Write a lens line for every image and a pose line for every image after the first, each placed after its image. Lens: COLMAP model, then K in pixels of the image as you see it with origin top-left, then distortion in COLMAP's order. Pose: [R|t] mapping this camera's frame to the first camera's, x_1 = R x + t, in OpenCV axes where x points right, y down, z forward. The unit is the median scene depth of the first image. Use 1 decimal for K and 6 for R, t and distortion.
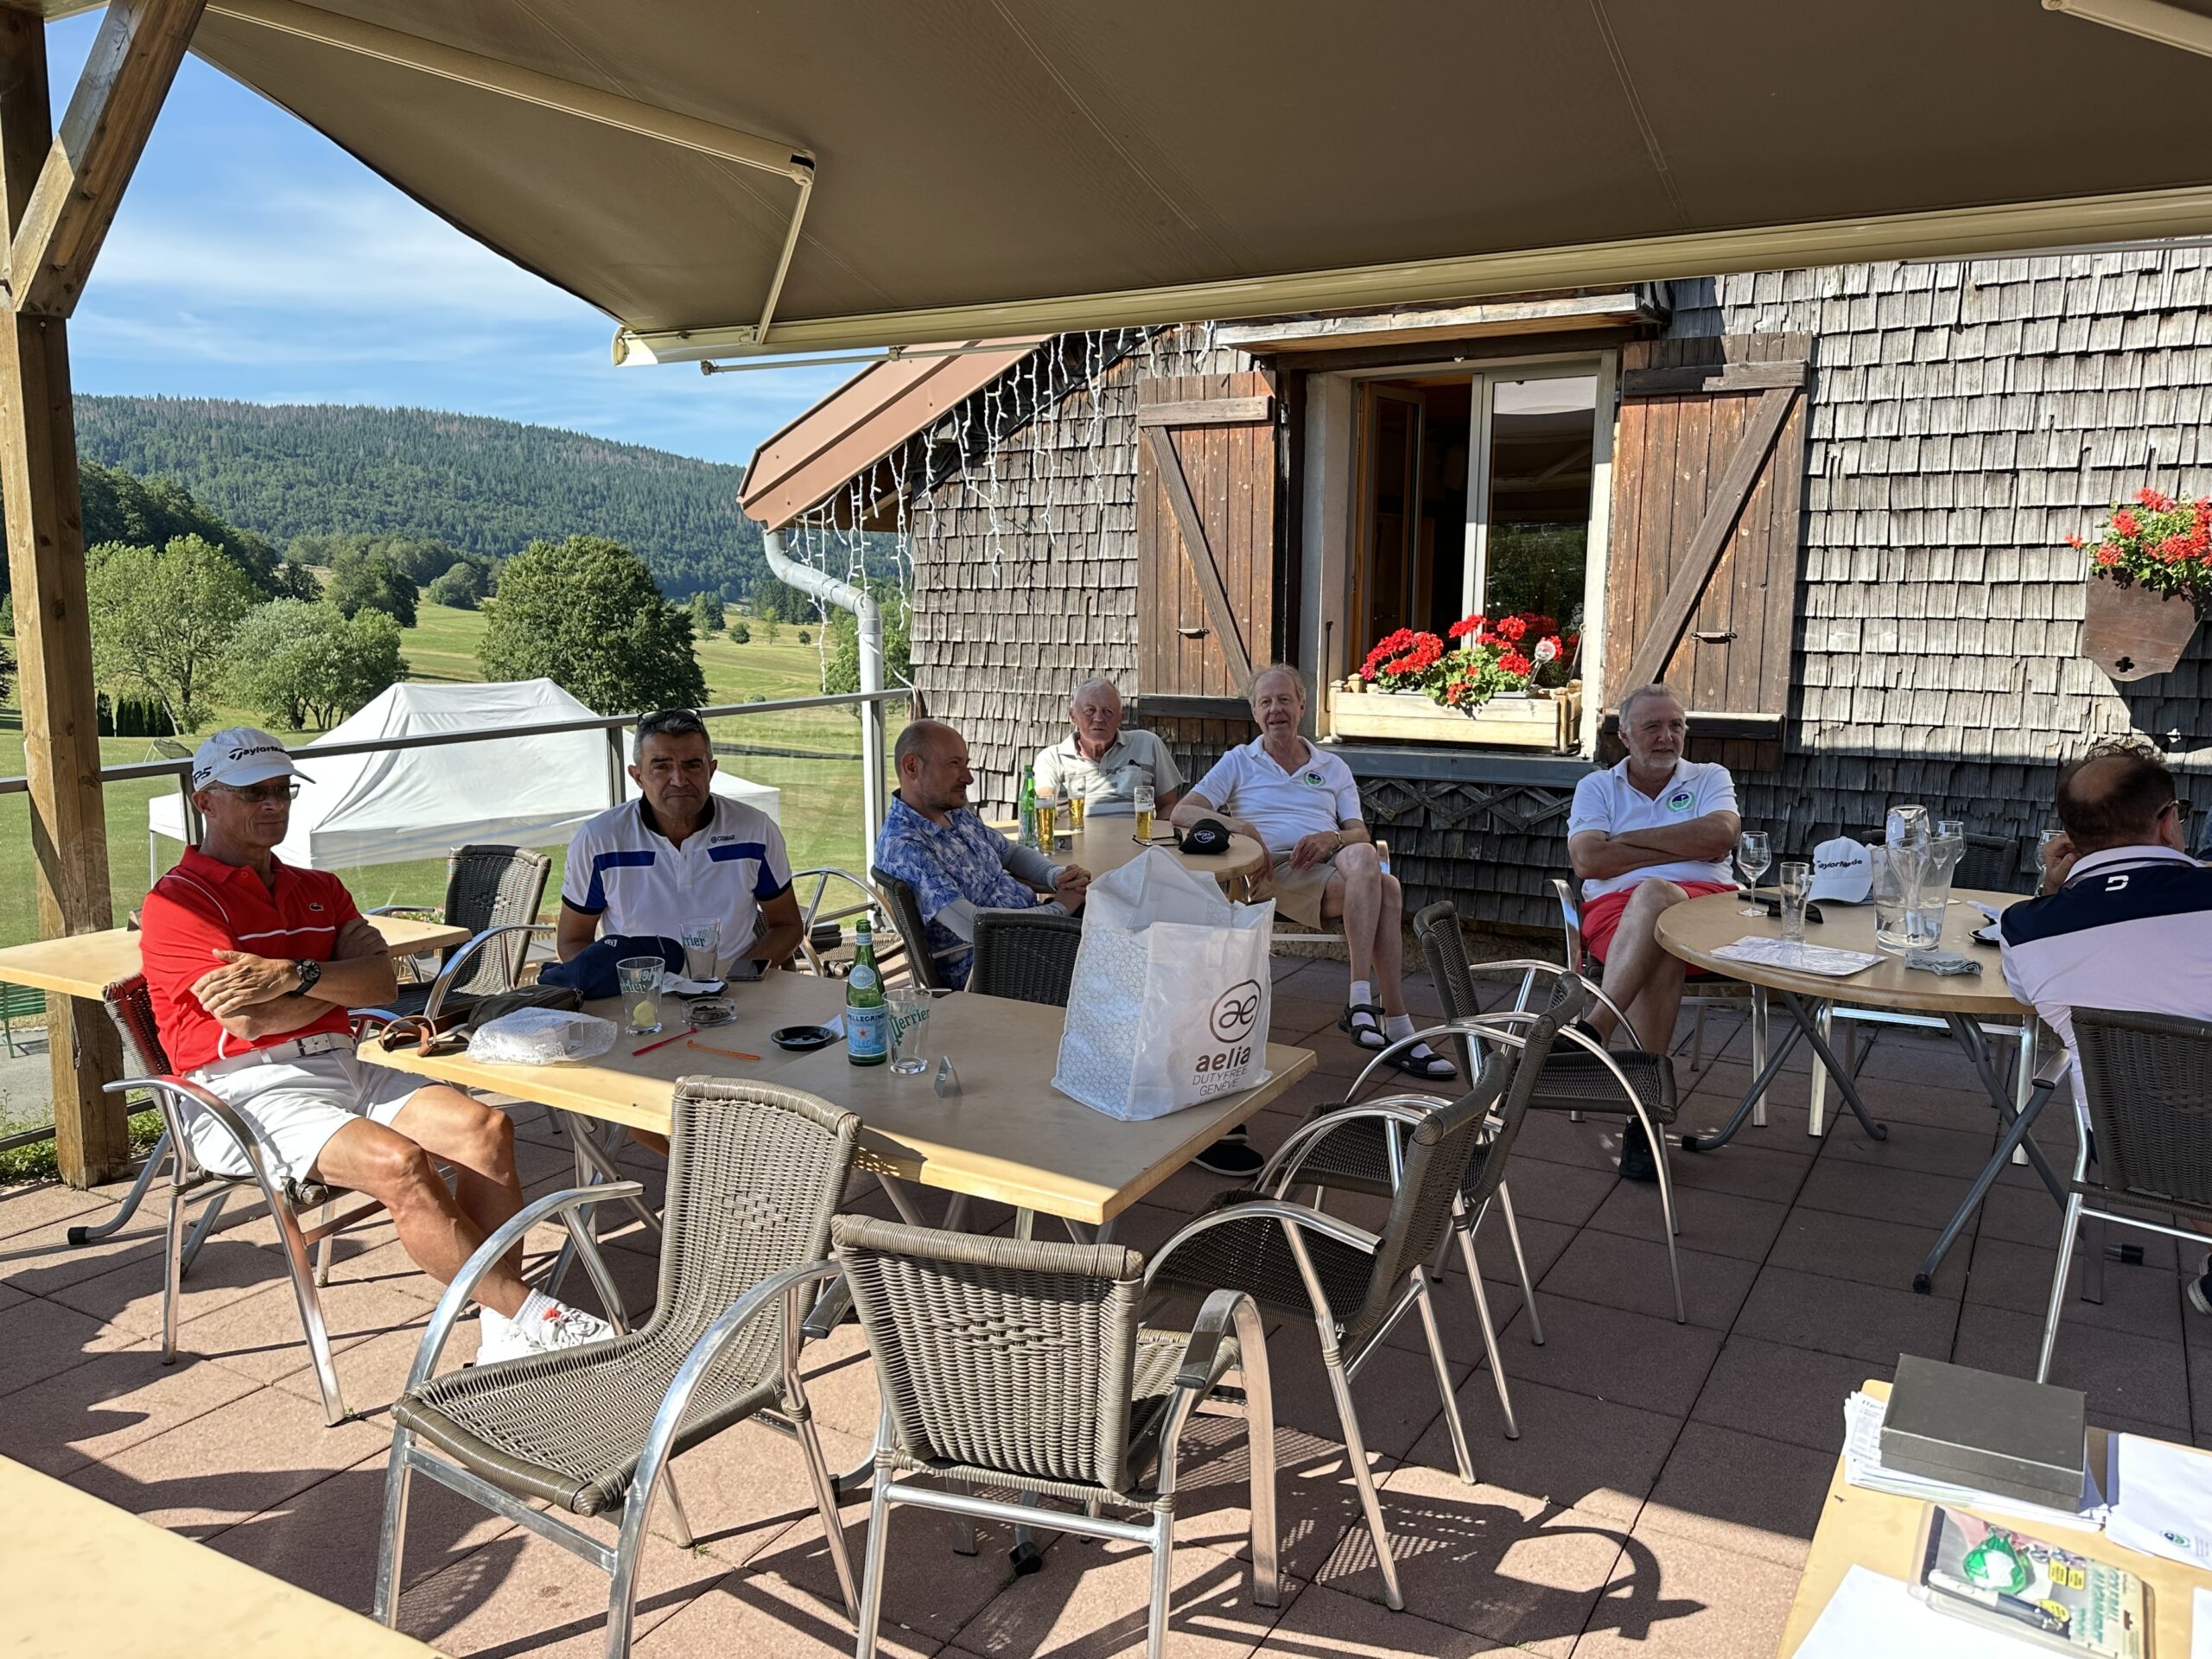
lens RADIAL K [[1700.9, 0, 1106.0], [0, 1700.9, 829.5], [0, 0, 1]] dist [0.227526, -0.655034]
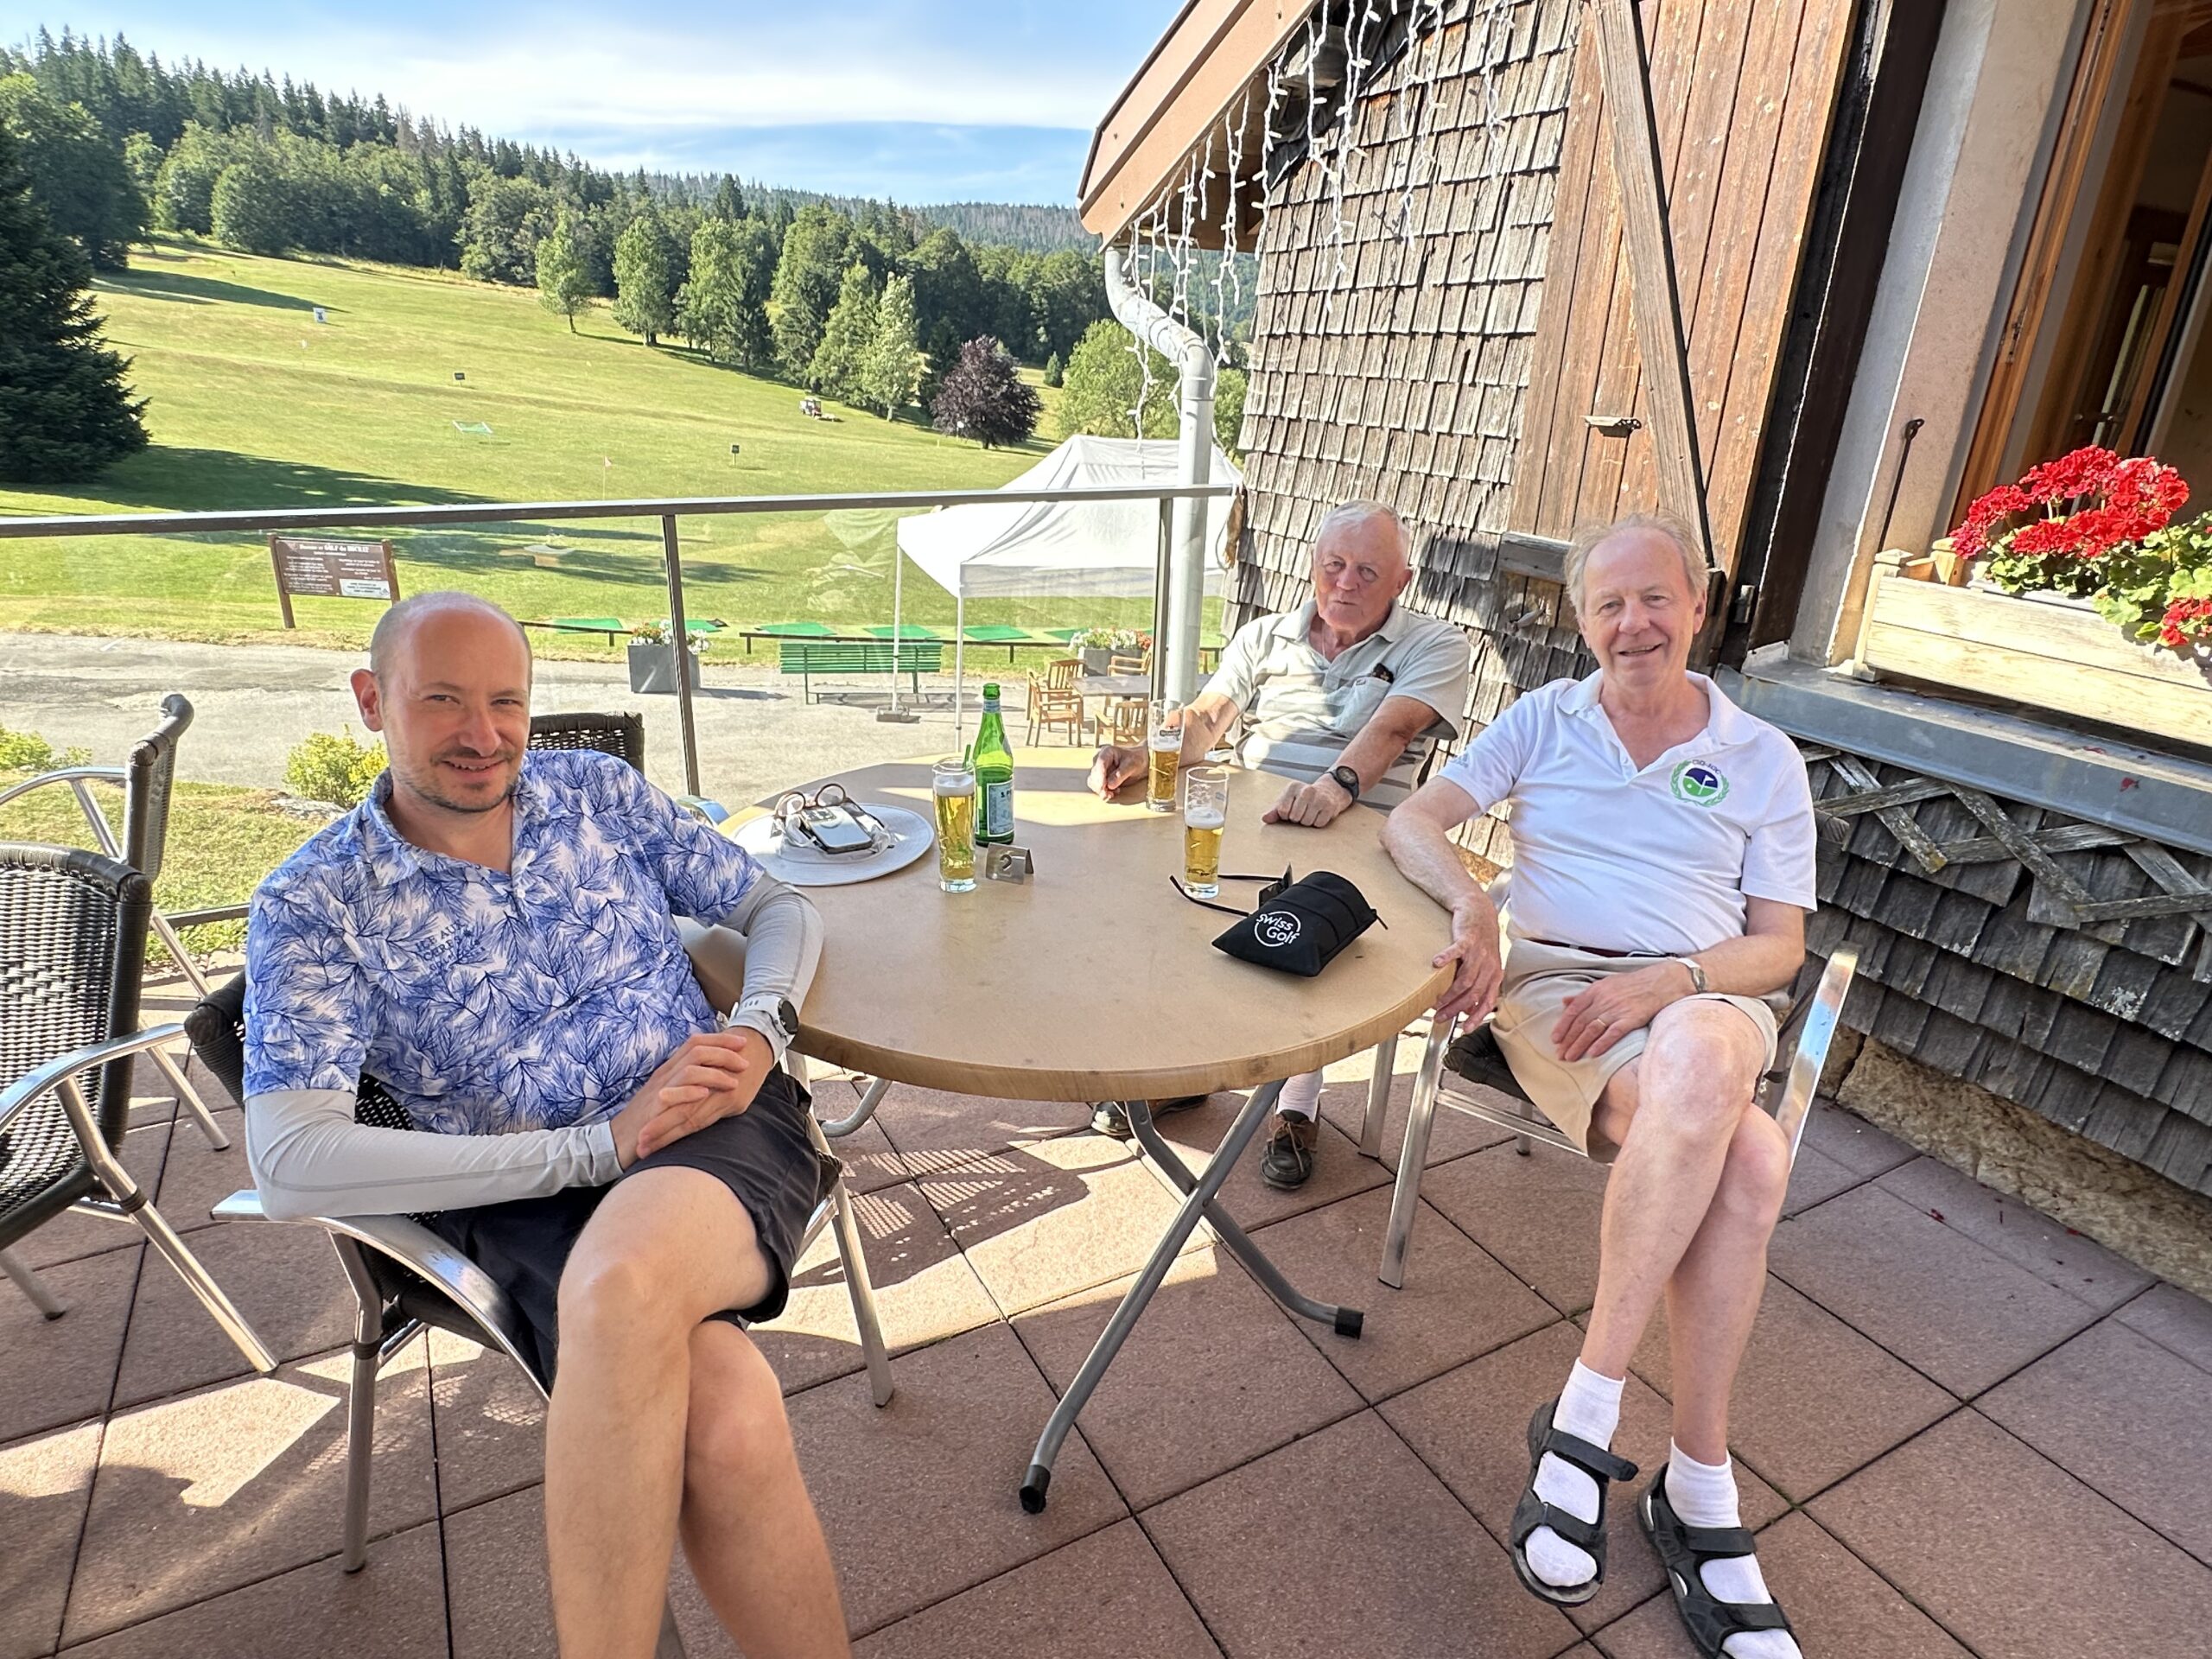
lens RADIAL K [[1260.5, 0, 1109.6], [0, 1260.5, 837.3], [0, 0, 1]] dist [0.002449, 0.001284]
pose [[0.852133, 0.213674, -0.477717, 0.129236], [-0.101357, 0.962949, 0.249914, -0.073011], [0.513417, -0.164540, 0.842217, 0.560653]]
